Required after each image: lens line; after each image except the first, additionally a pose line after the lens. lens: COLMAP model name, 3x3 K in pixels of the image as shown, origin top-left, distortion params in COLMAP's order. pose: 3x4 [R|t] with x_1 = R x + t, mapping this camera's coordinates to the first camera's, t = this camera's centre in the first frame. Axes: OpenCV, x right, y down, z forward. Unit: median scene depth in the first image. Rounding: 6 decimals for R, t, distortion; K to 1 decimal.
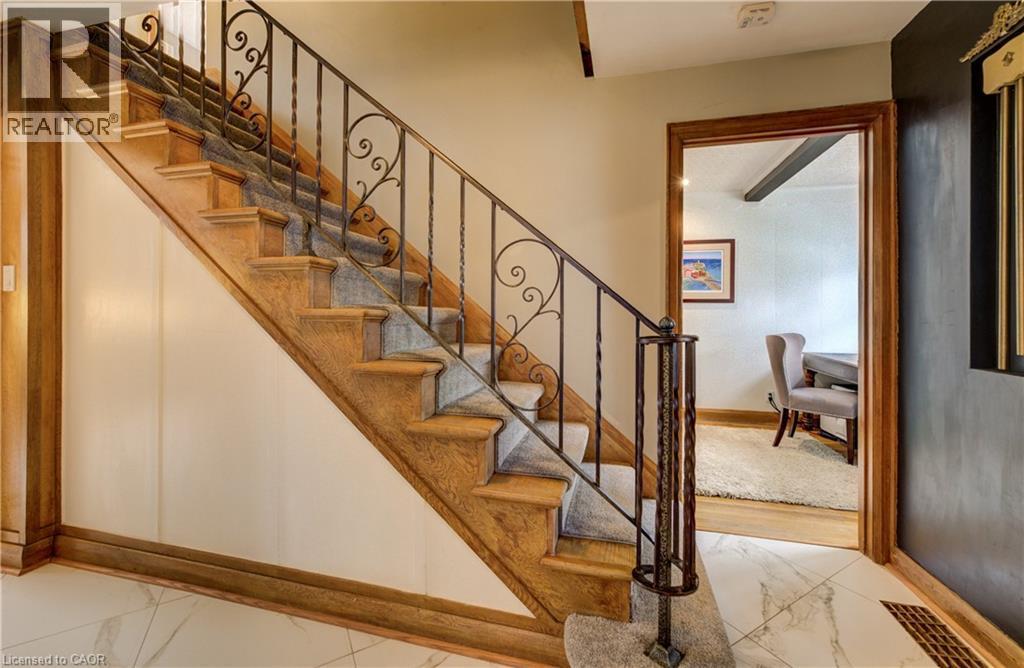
lens RADIAL K [[409.9, 0, 513.7], [0, 409.9, 314.0], [0, 0, 1]] dist [-0.000541, 0.000080]
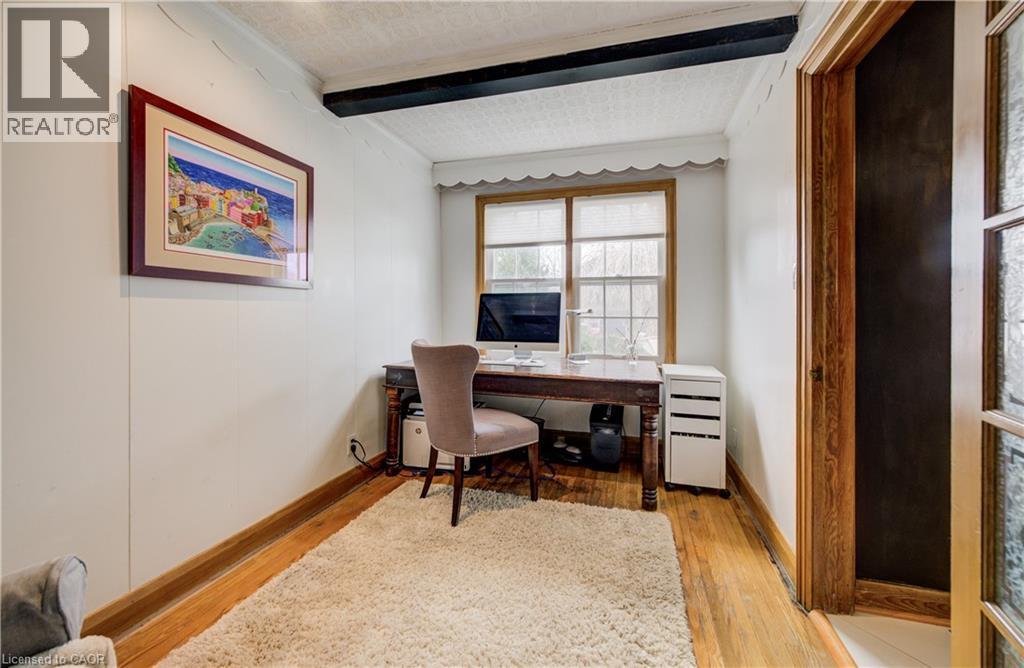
lens RADIAL K [[409.9, 0, 513.7], [0, 409.9, 314.0], [0, 0, 1]] dist [-0.000541, 0.000080]
pose [[0.032189, -0.008693, 0.999444, 0.019814], [-0.002459, 0.999958, 0.008777, -0.000654], [-0.999479, -0.002740, 0.032167, 0.725780]]
